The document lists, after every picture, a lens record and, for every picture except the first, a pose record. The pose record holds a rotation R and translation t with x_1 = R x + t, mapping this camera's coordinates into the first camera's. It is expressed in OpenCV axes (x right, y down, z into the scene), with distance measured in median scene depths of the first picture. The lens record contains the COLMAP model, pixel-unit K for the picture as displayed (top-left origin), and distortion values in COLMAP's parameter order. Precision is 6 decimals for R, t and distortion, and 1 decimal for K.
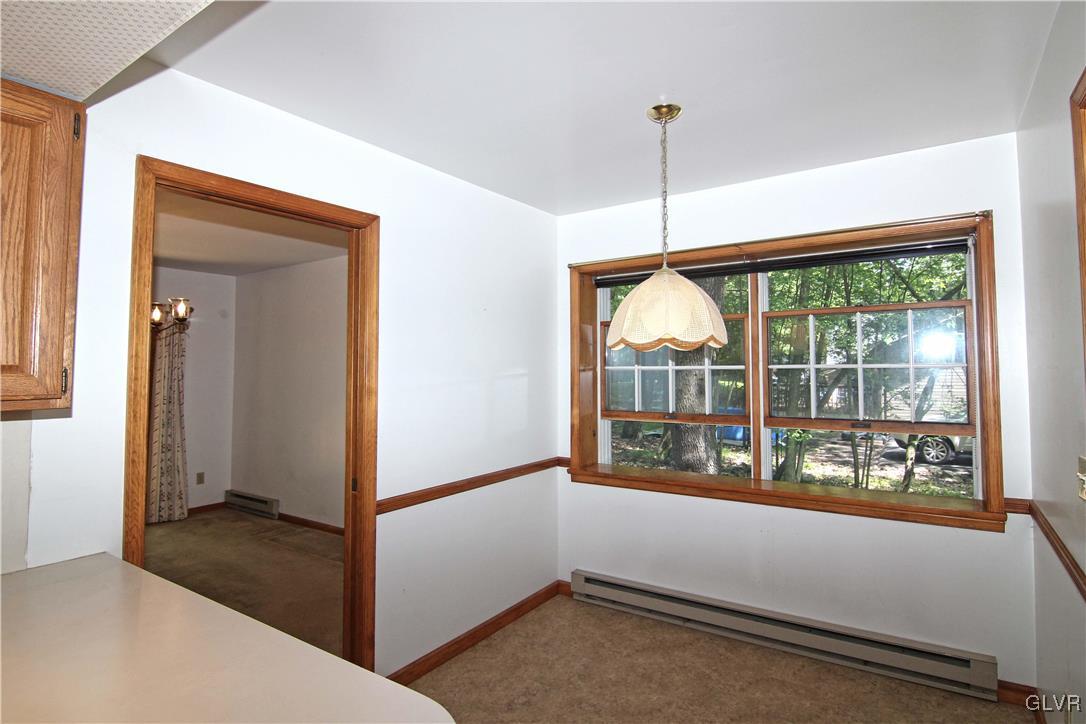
lens RADIAL K [[584.9, 0, 569.5], [0, 584.9, 346.9], [0, 0, 1]] dist [-0.005180, -0.000810]
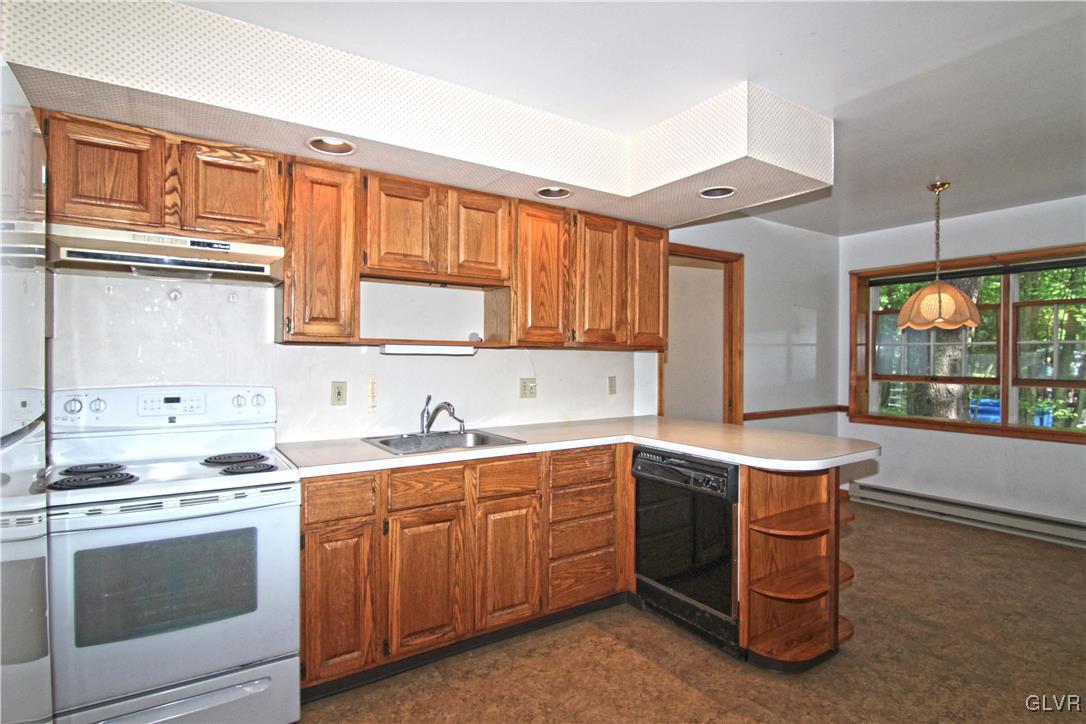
lens RADIAL K [[569.0, 0, 543.0], [0, 569.0, 362.0], [0, 0, 1]] dist [-0.004089, -0.013896]
pose [[0.920697, 0.011294, -0.390115, -0.210909], [0.004362, 0.999221, 0.039222, 0.032099], [0.390254, -0.037814, 0.919931, -0.830770]]
